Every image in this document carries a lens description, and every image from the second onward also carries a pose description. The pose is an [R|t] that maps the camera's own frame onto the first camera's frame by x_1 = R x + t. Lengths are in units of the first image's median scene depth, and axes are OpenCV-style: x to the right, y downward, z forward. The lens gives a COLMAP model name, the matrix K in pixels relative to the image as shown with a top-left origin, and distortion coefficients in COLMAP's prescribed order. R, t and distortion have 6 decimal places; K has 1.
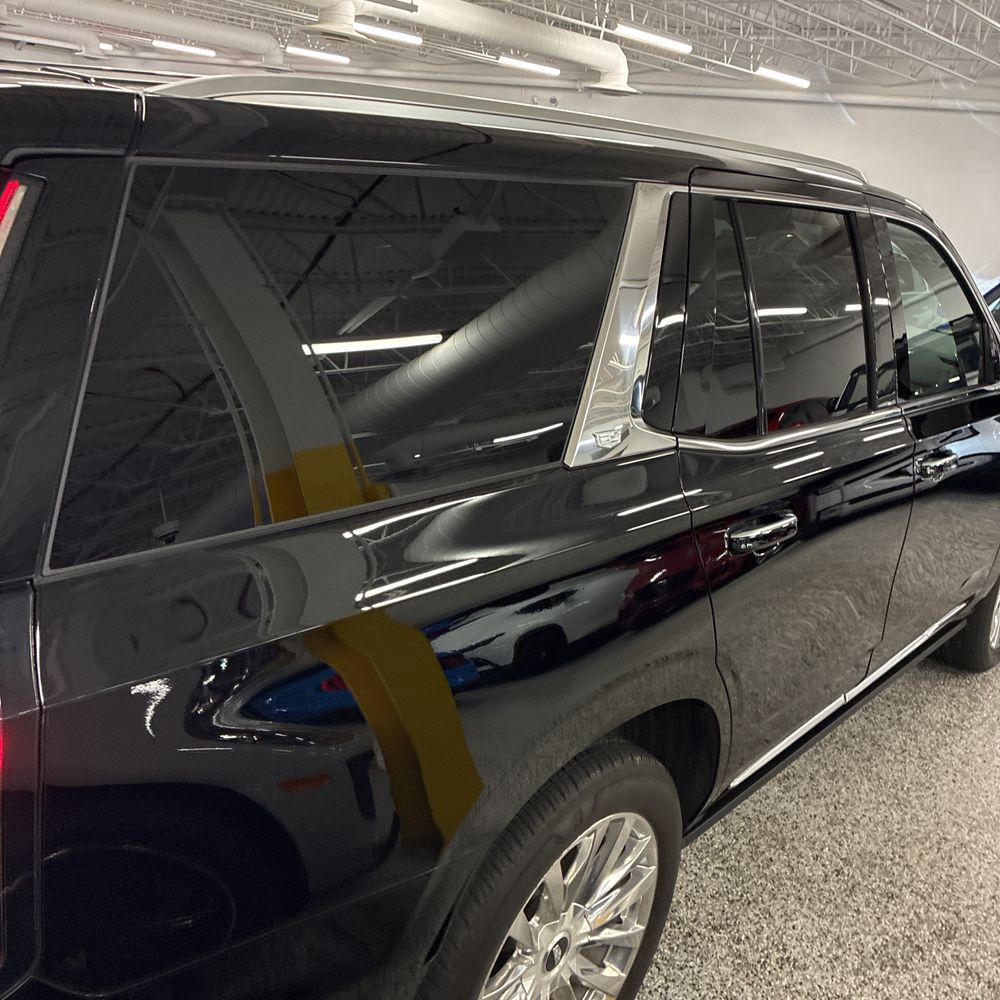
lens RADIAL K [[1013.2, 0, 505.6], [0, 1013.2, 498.3], [0, 0, 1]] dist [0.022240, 0.000000]
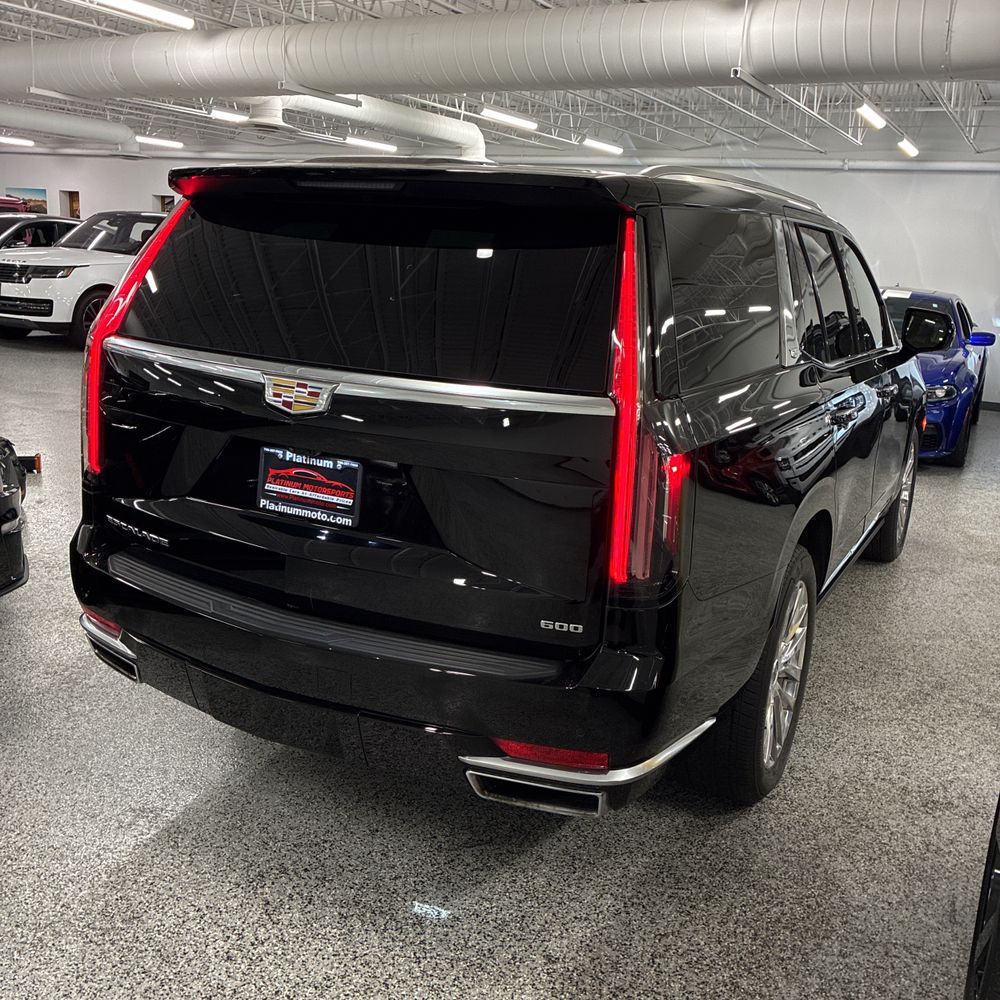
lens RADIAL K [[1013.2, 0, 505.8], [0, 1013.2, 499.6], [0, 0, 1]] dist [0.022240, 0.000000]
pose [[0.973350, -0.110017, 0.201212, -0.149650], [0.121869, 0.991411, -0.047462, 0.042625], [-0.194262, 0.070719, 0.978397, -0.123305]]
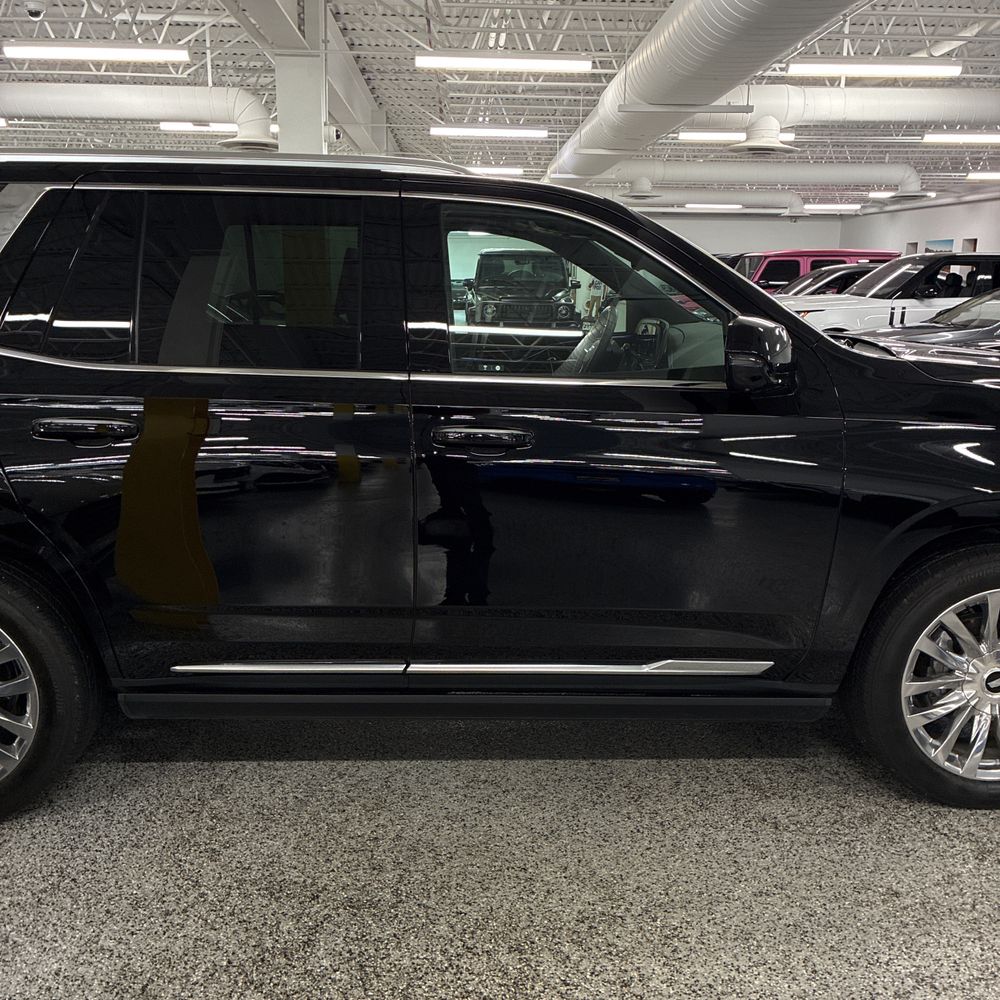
lens RADIAL K [[1013.2, 0, 497.0], [0, 1013.2, 508.1], [0, 0, 1]] dist [0.022240, 0.000000]
pose [[0.678585, 0.058827, -0.732162, 0.368226], [-0.165311, 0.983447, -0.074197, 0.033277], [0.715677, 0.171383, 0.677077, 0.116600]]
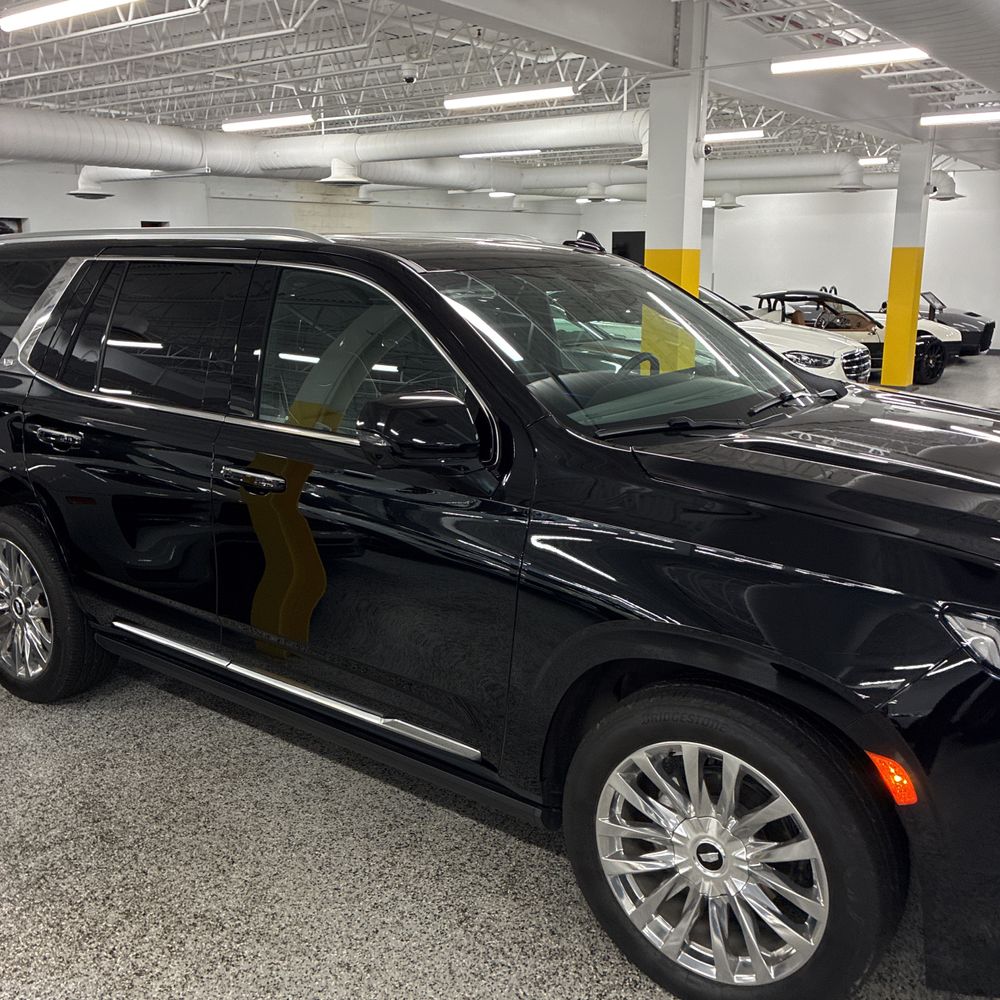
lens RADIAL K [[1013.2, 0, 502.1], [0, 1013.2, 495.3], [0, 0, 1]] dist [0.022240, 0.000000]
pose [[0.081703, 0.120463, -0.989350, 0.493304], [-0.307996, 0.947132, 0.089887, -0.063198], [0.947873, 0.297372, 0.114486, 0.362880]]
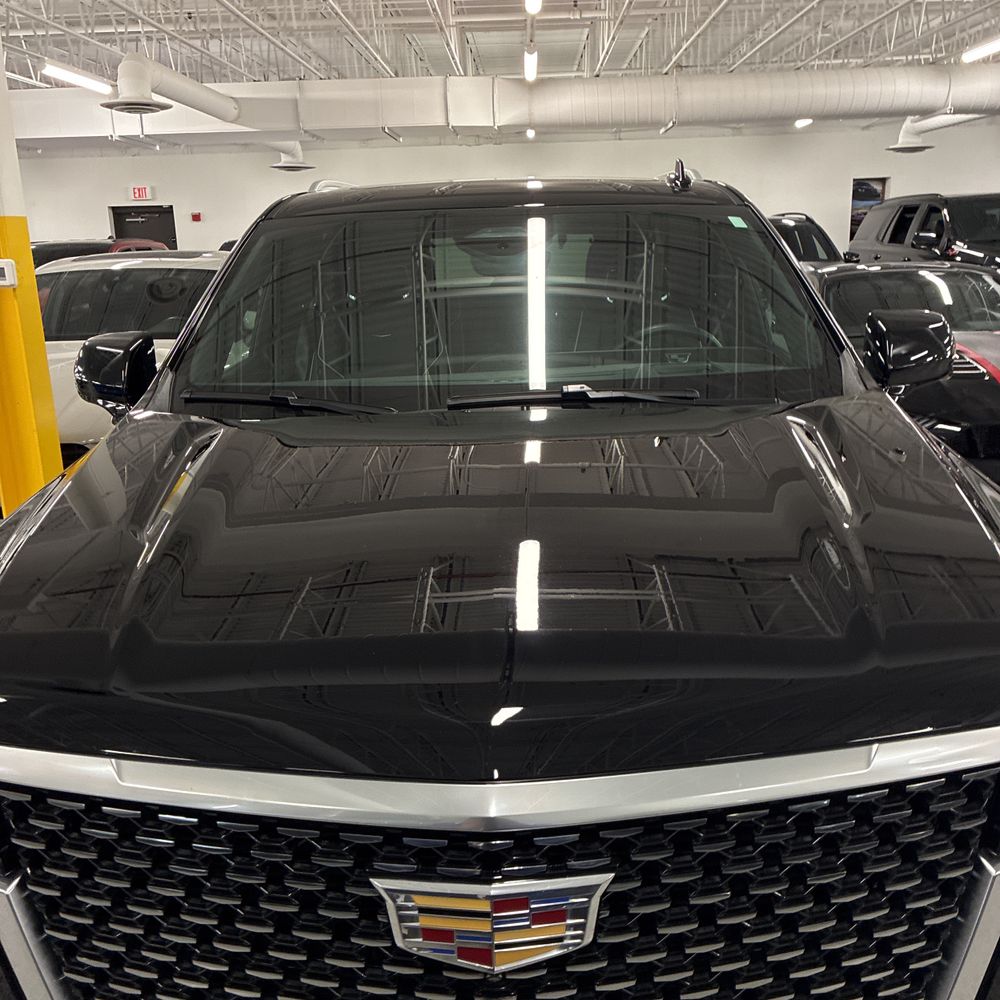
lens RADIAL K [[1013.2, 0, 505.0], [0, 1013.2, 495.7], [0, 0, 1]] dist [0.022240, 0.000000]
pose [[-0.768747, 0.071621, -0.635530, 0.304293], [-0.259000, 0.873715, 0.411754, -0.172088], [0.584763, 0.481137, -0.653116, 0.657723]]
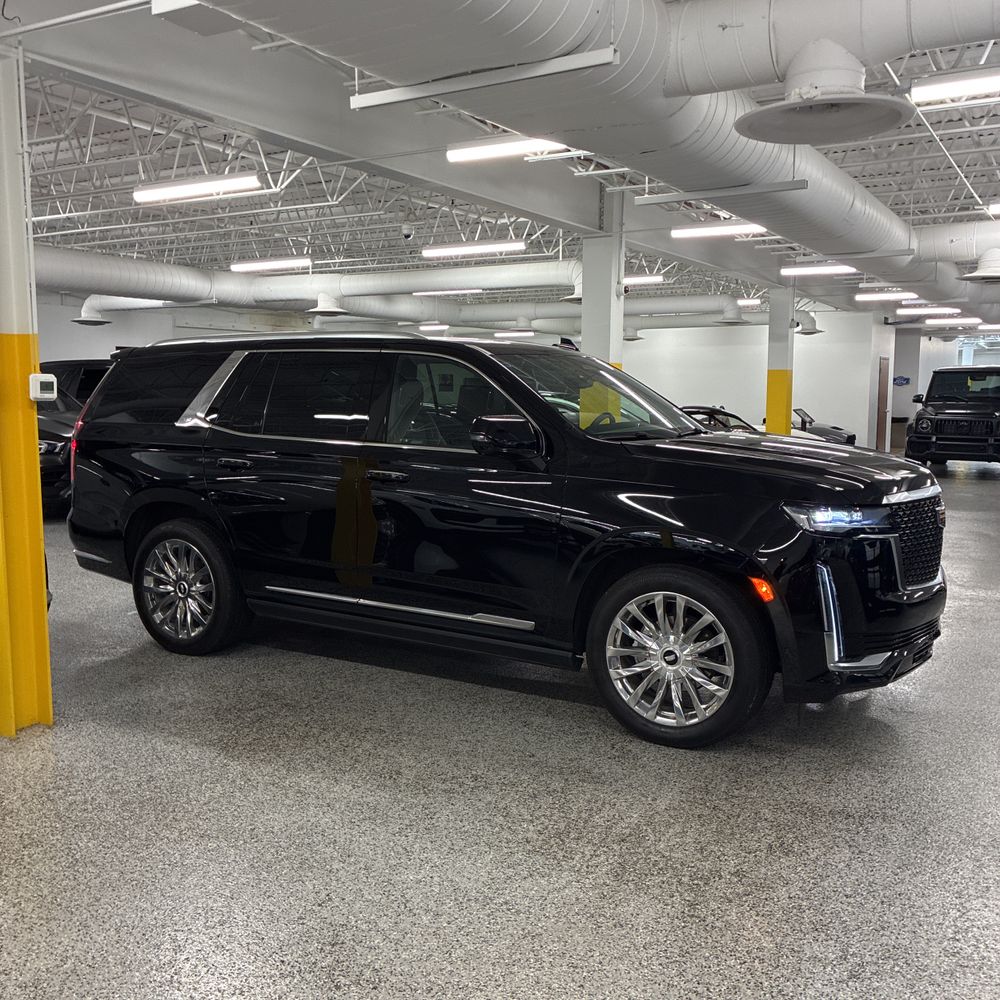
lens RADIAL K [[1013.2, 0, 499.0], [0, 1013.2, 508.5], [0, 0, 1]] dist [0.022240, 0.000000]
pose [[0.174143, 0.003789, -0.984713, 0.722315], [-0.297786, 0.953375, -0.048994, 0.016770], [0.938615, 0.301766, 0.167152, 0.288757]]
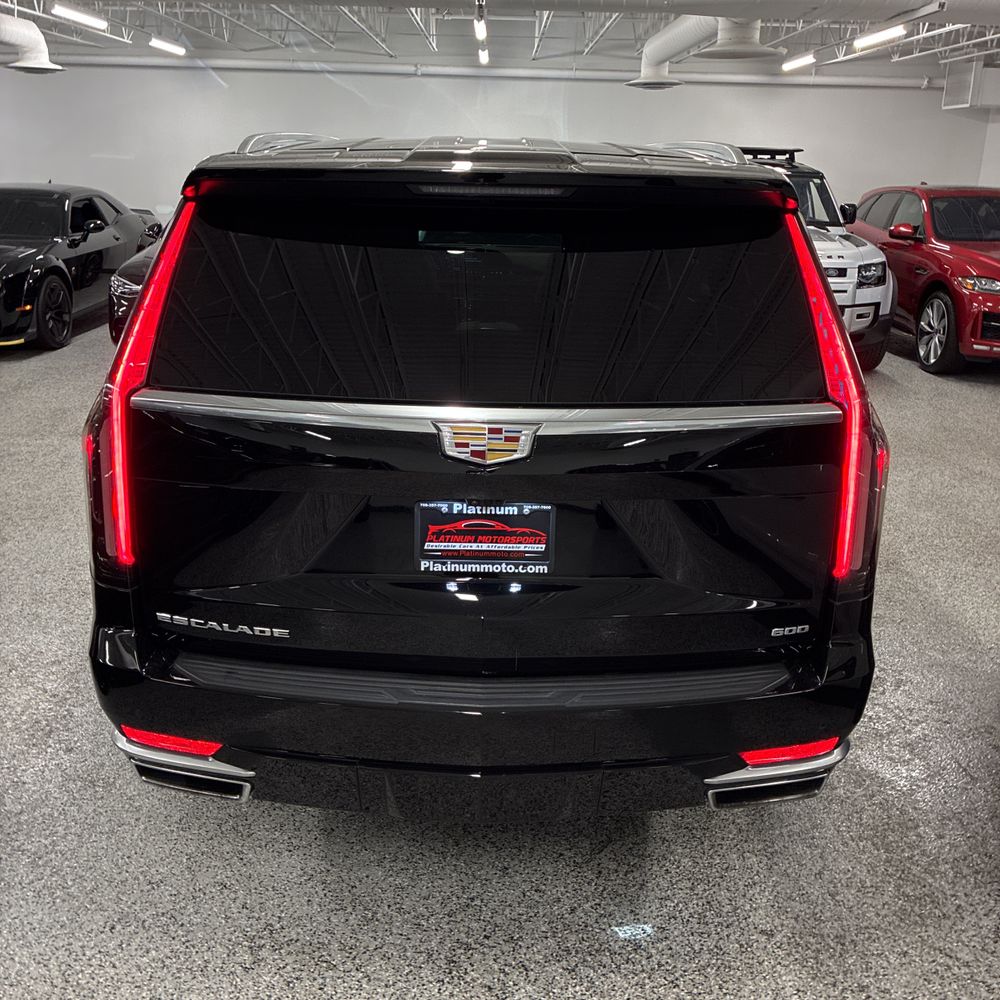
lens RADIAL K [[1013.2, 0, 493.9], [0, 1013.2, 498.1], [0, 0, 1]] dist [0.022240, 0.000000]
pose [[0.758060, -0.296228, 0.581028, -0.287352], [0.267577, 0.953727, 0.137138, -0.024598], [-0.594766, 0.051511, 0.802247, -0.038901]]
